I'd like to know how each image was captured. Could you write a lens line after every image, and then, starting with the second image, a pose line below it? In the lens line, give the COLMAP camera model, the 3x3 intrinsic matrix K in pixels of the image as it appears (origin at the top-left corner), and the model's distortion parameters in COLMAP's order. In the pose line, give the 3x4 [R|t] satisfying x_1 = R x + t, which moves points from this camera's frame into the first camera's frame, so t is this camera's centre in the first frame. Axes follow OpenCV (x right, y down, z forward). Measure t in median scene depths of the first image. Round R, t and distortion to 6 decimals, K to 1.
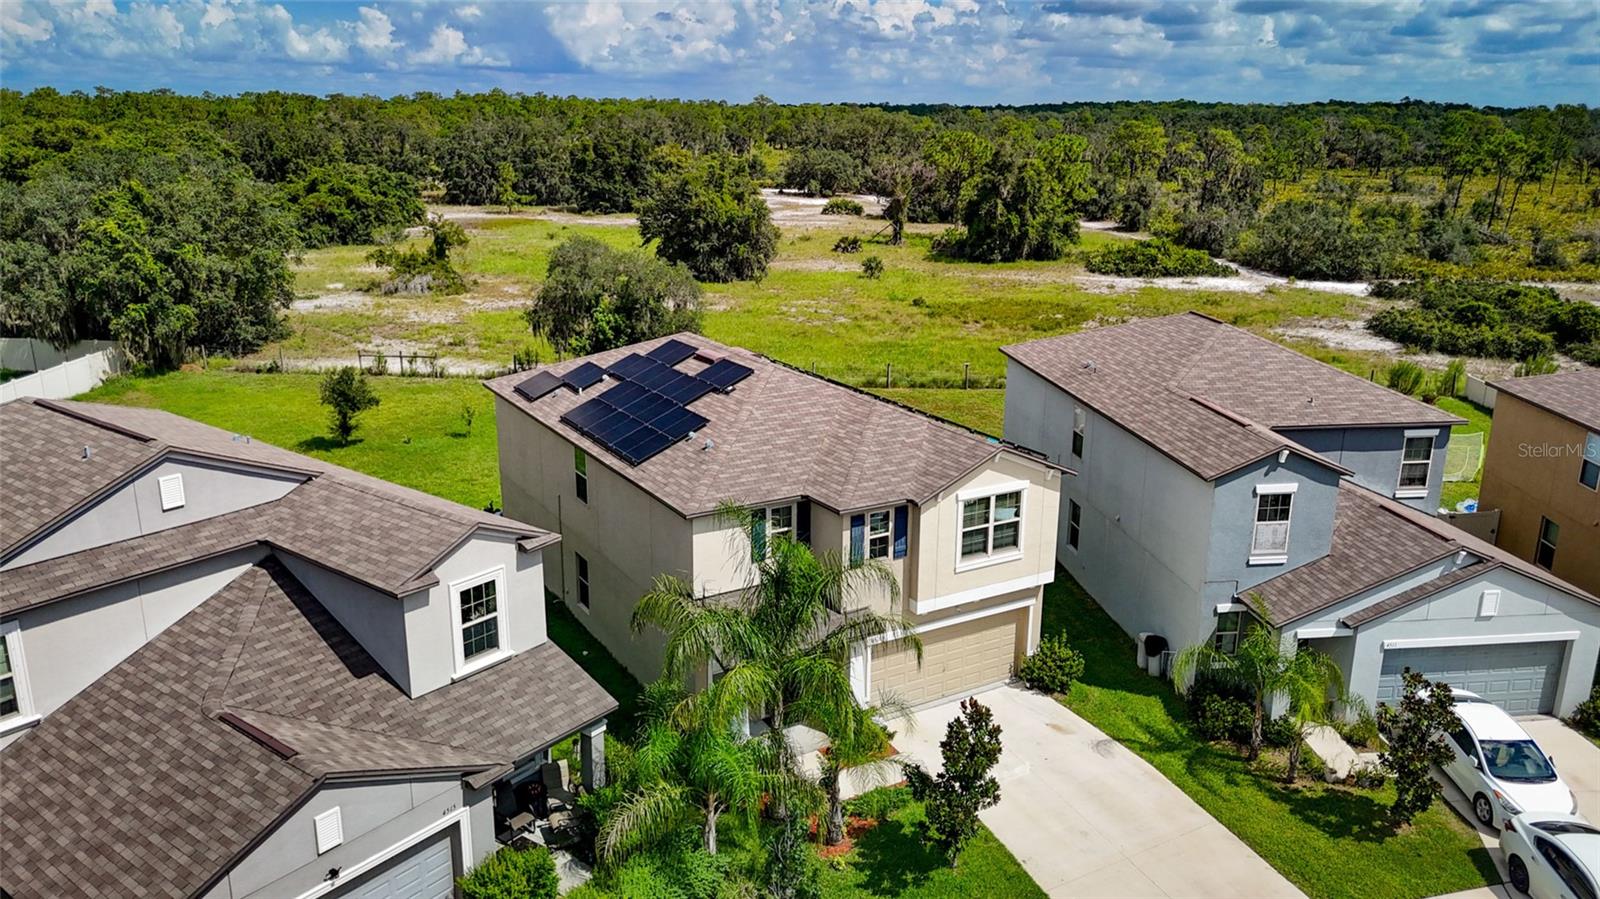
lens RADIAL K [[1185.0, 0, 790.9], [0, 1185.0, 455.0], [0, 0, 1]] dist [0.059958, -0.051464]
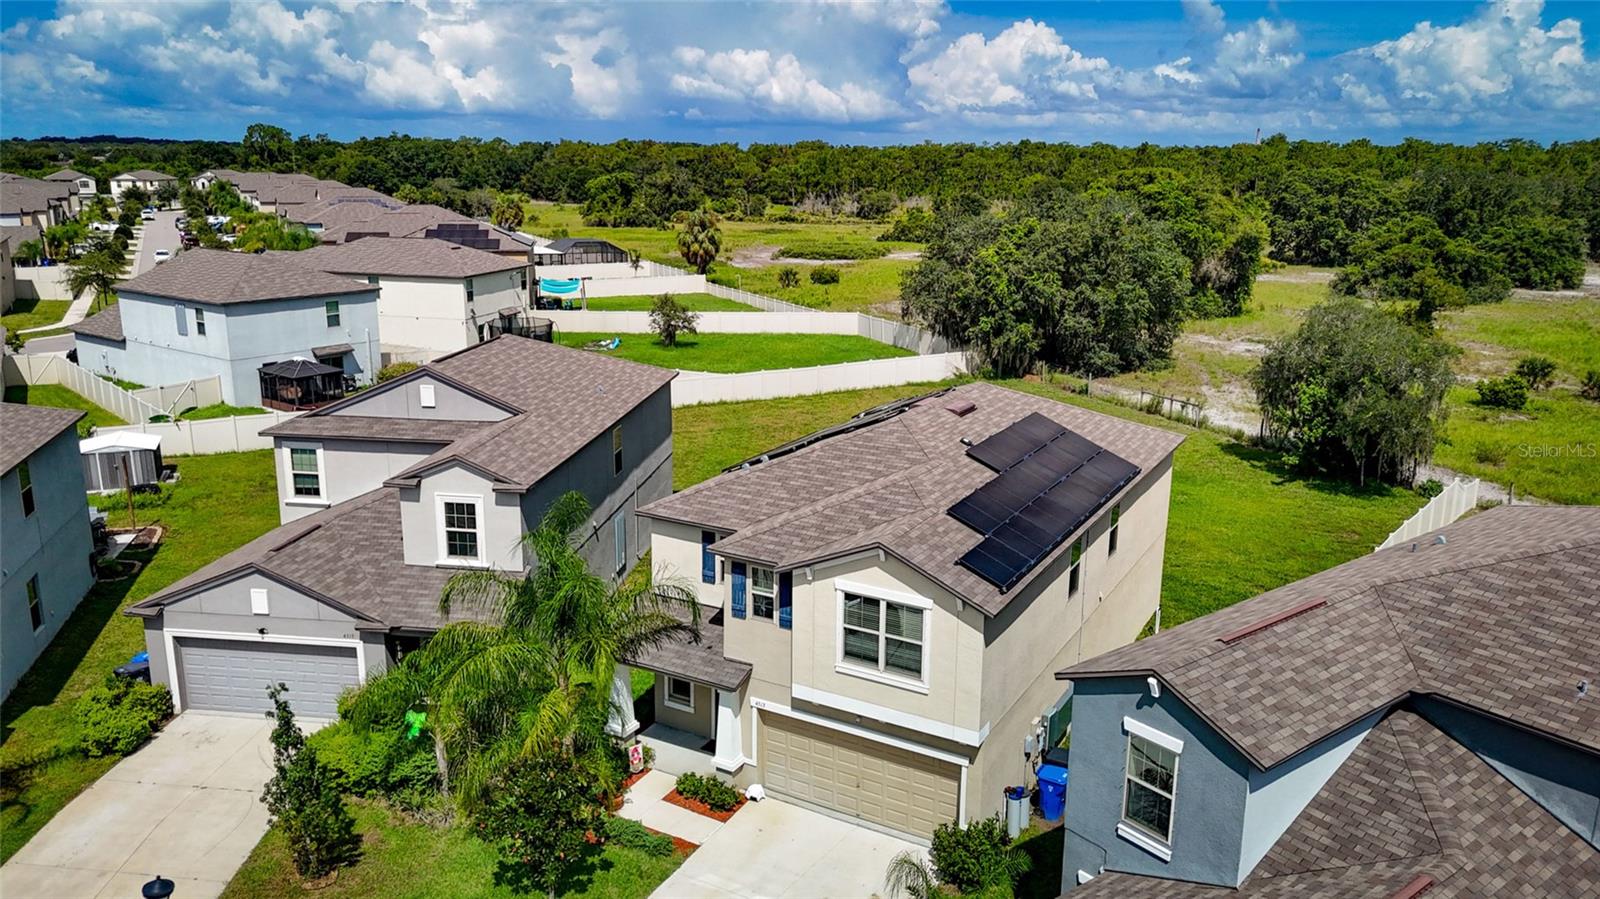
lens RADIAL K [[1185.0, 0, 797.8], [0, 1185.0, 443.4], [0, 0, 1]] dist [0.059958, -0.051464]
pose [[0.496344, 0.206386, -0.843236, 0.865471], [-0.247030, 0.964752, 0.090721, -0.141607], [0.832237, 0.163276, 0.529833, 0.501213]]
